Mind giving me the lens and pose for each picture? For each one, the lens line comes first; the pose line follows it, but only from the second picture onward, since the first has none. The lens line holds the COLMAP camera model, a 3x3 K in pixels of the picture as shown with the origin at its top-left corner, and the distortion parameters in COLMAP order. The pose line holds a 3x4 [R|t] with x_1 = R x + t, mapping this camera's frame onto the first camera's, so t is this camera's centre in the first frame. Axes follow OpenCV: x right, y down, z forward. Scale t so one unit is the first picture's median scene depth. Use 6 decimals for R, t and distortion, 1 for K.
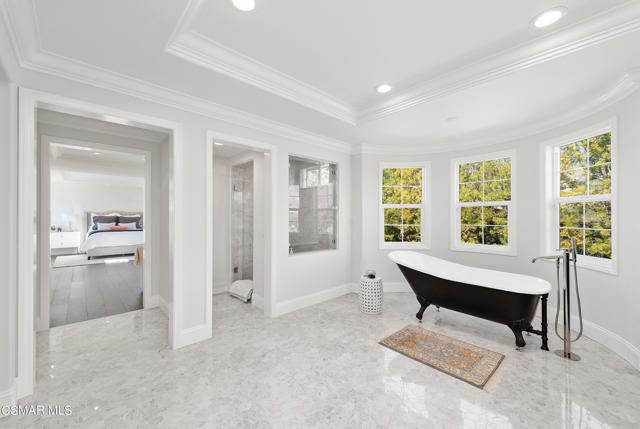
lens RADIAL K [[256.1, 0, 320.0], [0, 256.1, 214.5], [0, 0, 1]] dist [0.001063, 0.000000]
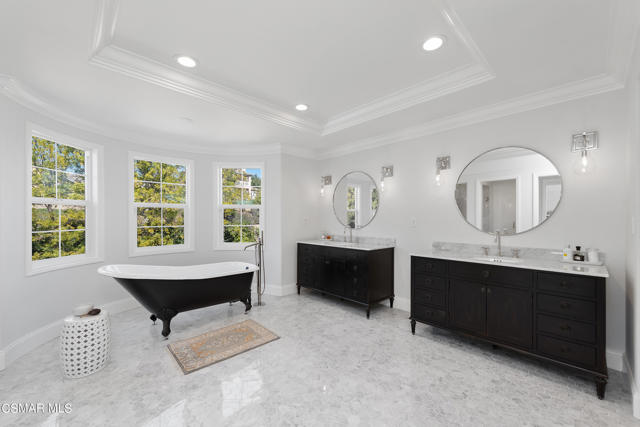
lens RADIAL K [[259.5, 0, 321.4], [0, 259.5, 218.4], [0, 0, 1]] dist [0.000950, 0.000136]
pose [[-0.037042, -0.001257, 0.999313, -0.577606], [-0.004573, 0.999989, 0.001088, 0.007132], [-0.999303, -0.004530, -0.037047, 0.578300]]
